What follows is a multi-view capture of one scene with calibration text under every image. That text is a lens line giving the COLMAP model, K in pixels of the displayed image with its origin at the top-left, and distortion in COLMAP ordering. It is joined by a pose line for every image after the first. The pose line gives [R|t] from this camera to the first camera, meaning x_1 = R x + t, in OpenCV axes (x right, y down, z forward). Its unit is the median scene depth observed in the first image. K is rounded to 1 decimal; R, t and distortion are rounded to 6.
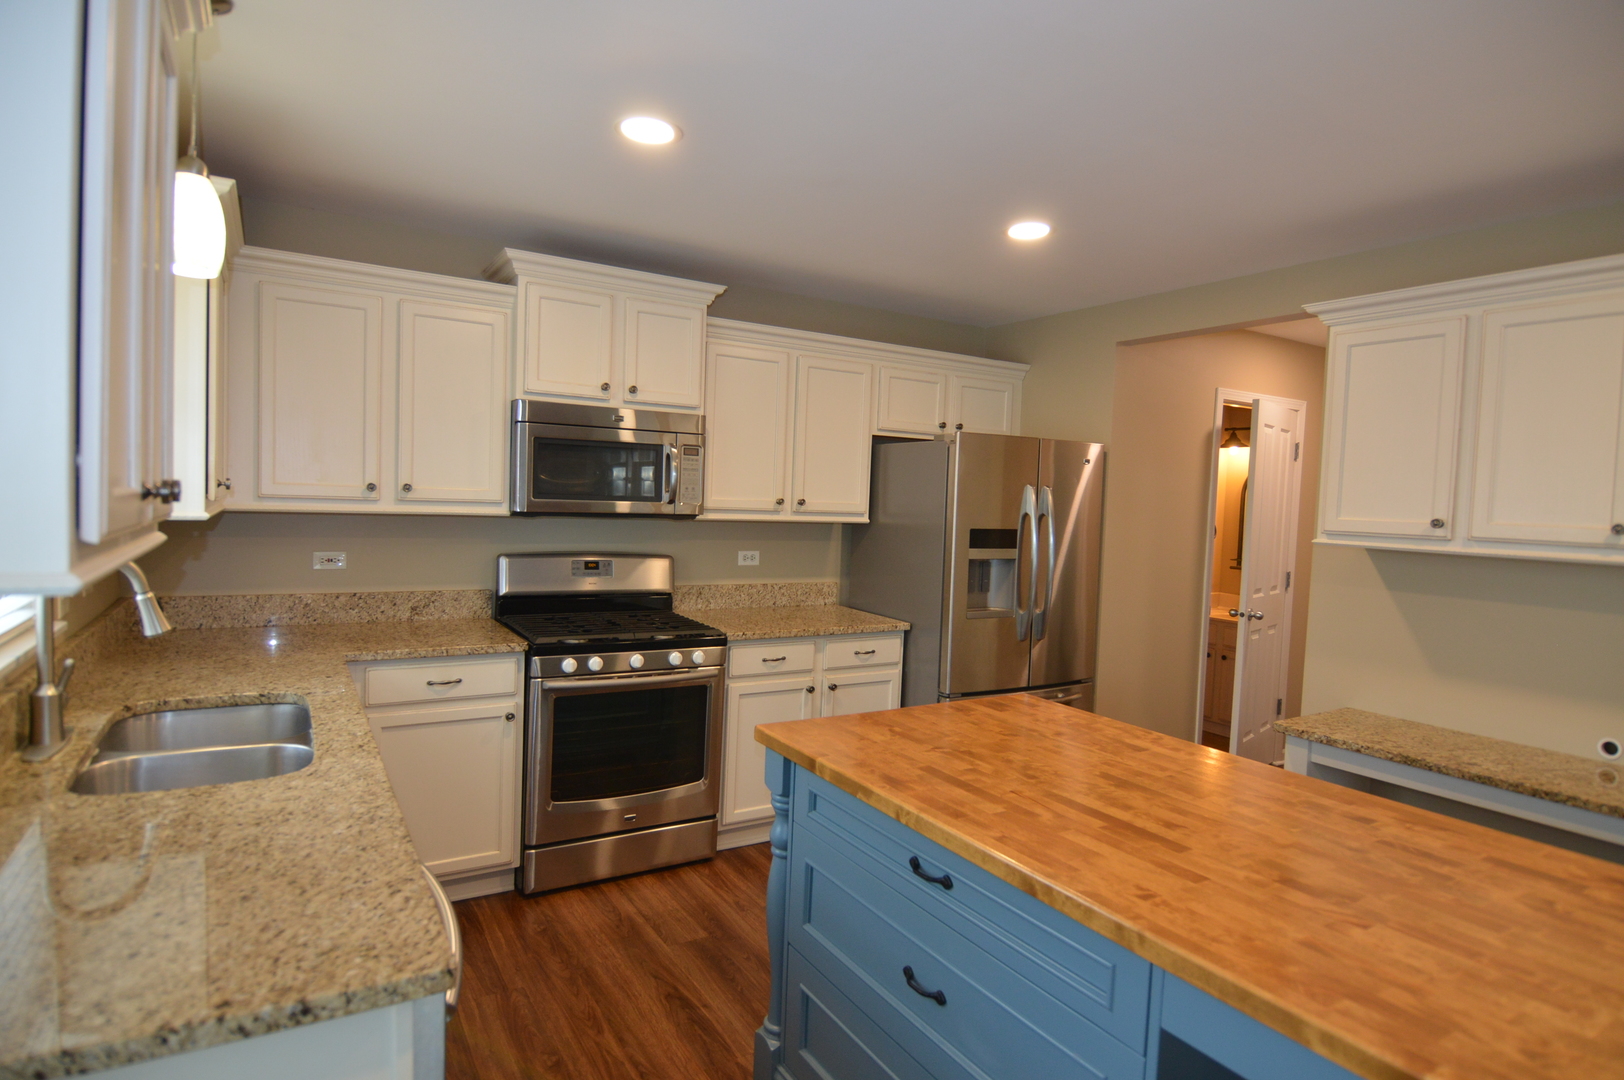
lens RADIAL K [[865.2, 0, 812.0], [0, 865.2, 540.0], [0, 0, 1]] dist [0.005756, -0.020576]
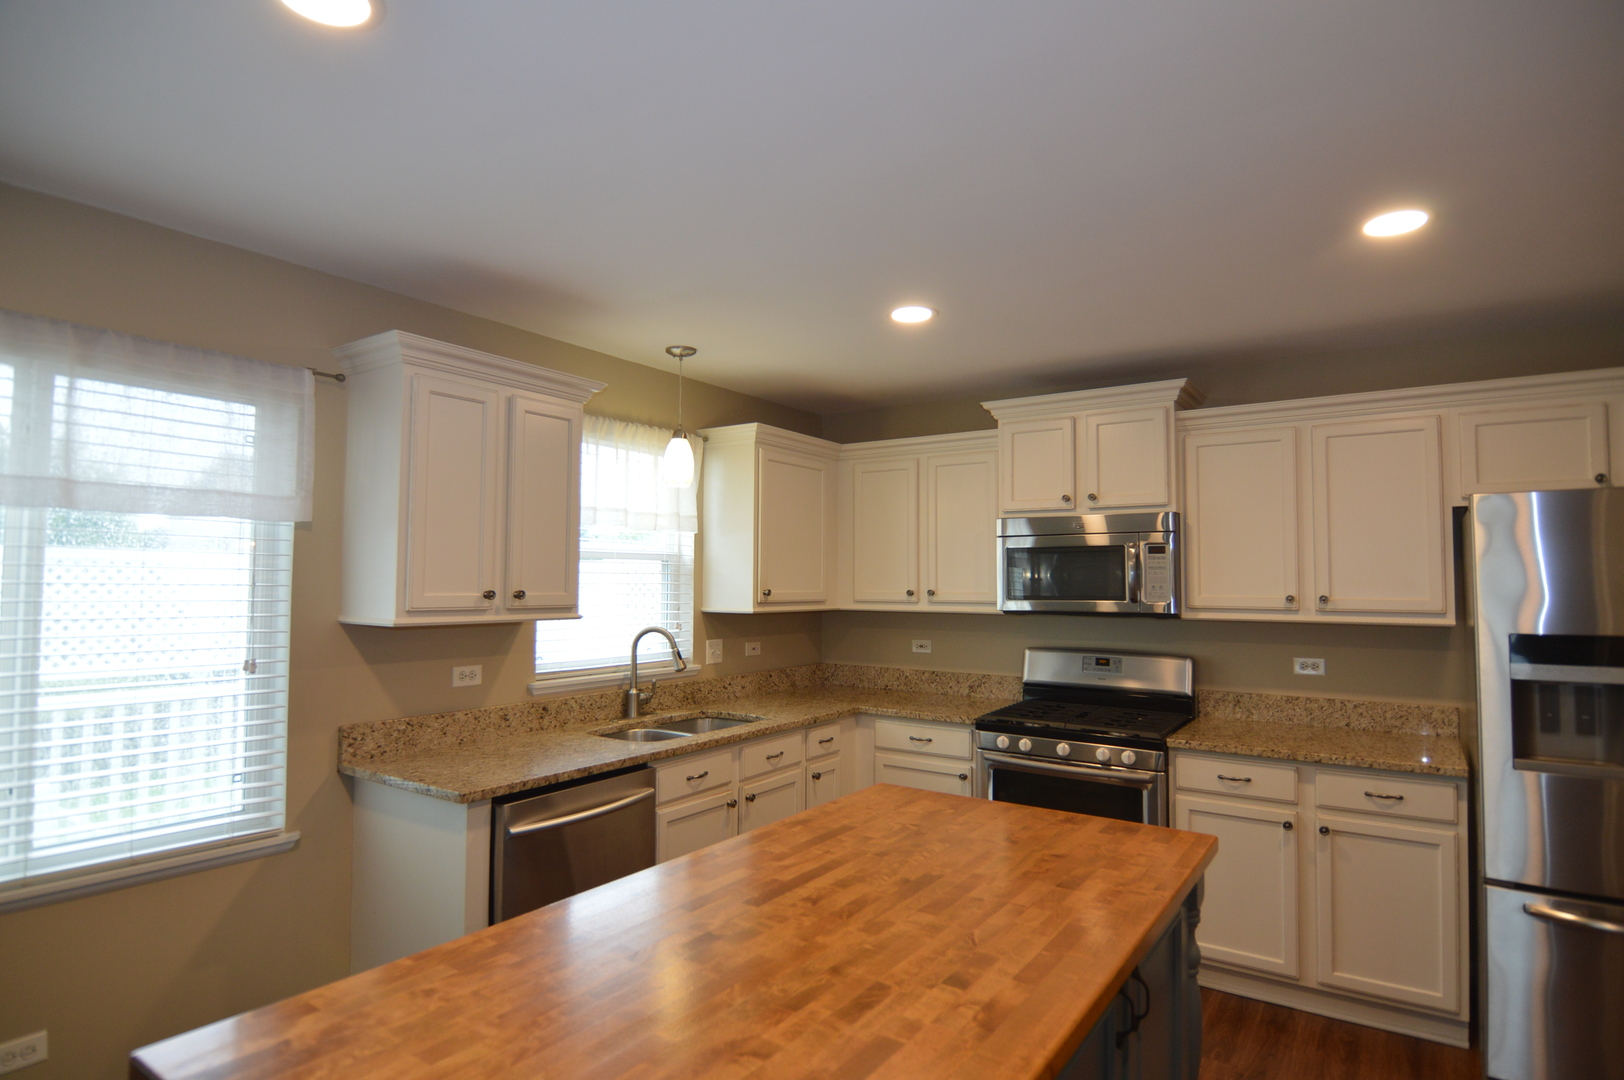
lens RADIAL K [[865.2, 0, 812.0], [0, 865.2, 540.0], [0, 0, 1]] dist [0.005756, -0.020576]
pose [[0.412143, -0.079701, -0.907626, 0.651889], [-0.036845, 0.993894, -0.104007, 0.004923], [0.910374, 0.076307, 0.406690, 0.257300]]
